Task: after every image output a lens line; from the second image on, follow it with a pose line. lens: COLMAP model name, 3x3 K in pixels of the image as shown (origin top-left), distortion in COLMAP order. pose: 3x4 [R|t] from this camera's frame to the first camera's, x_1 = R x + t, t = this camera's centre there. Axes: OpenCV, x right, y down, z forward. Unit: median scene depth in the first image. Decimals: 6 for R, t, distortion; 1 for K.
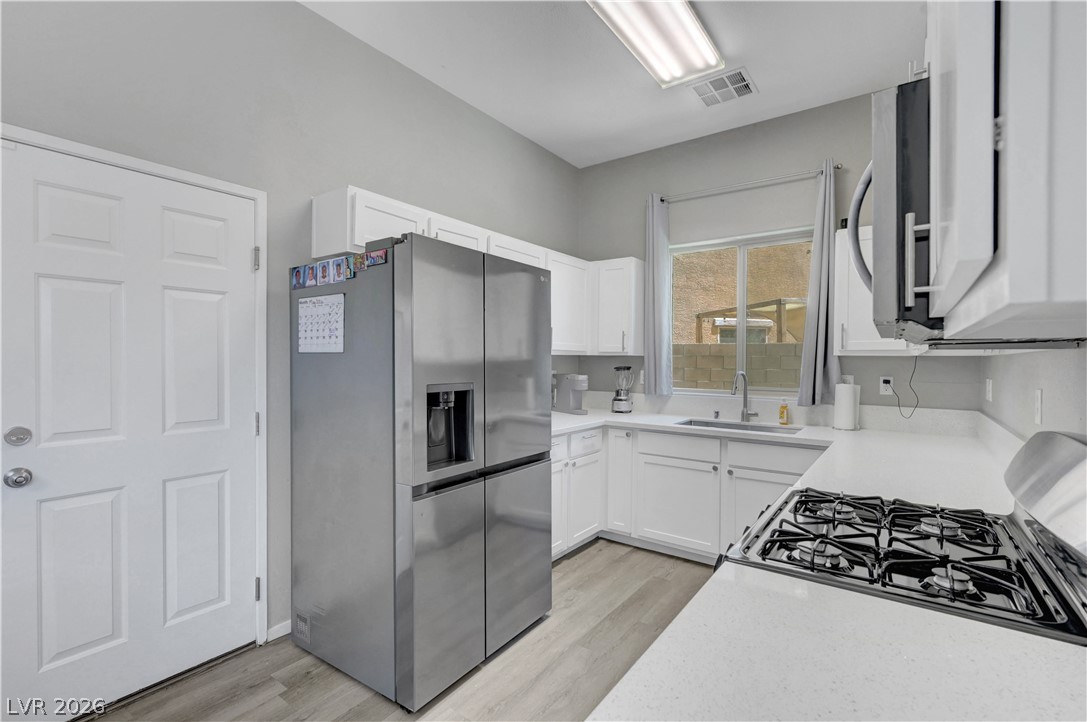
lens RADIAL K [[489.1, 0, 545.1], [0, 489.1, 362.9], [0, 0, 1]] dist [-0.000881, 0.000059]
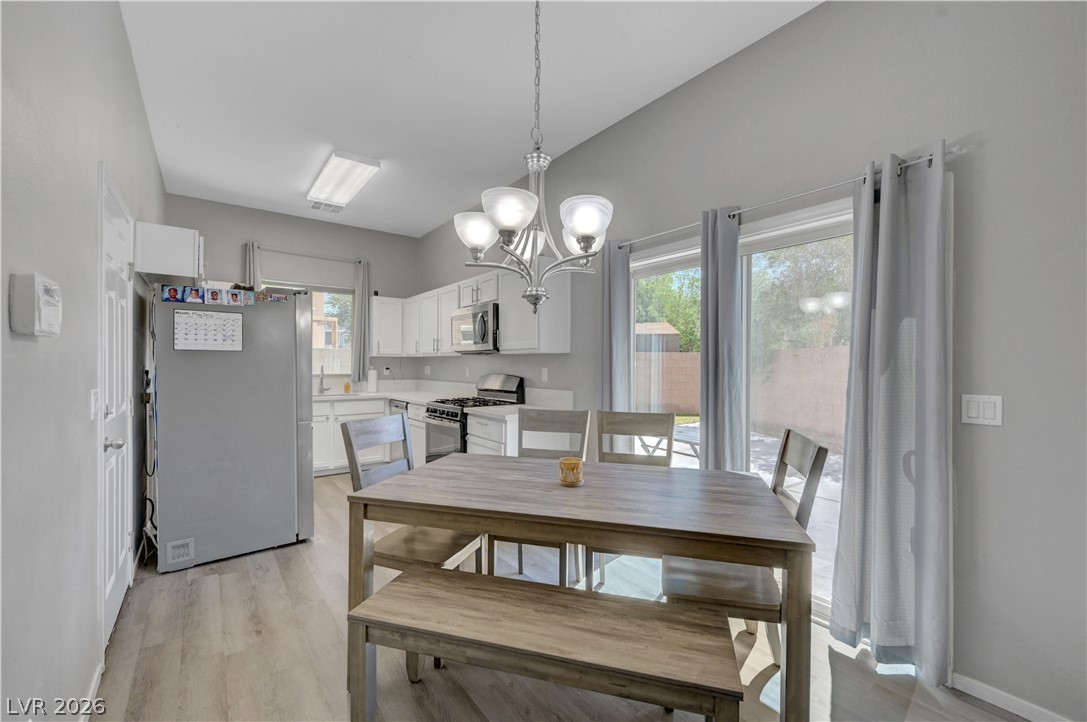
lens RADIAL K [[450.9, 0, 543.5], [0, 450.9, 361.0], [0, 0, 1]] dist [0.000193, 0.000073]
pose [[0.288604, 0.001070, 0.957448, -0.962147], [0.004260, 0.999988, -0.002402, 0.012272], [-0.957439, 0.004772, 0.288596, -0.225227]]
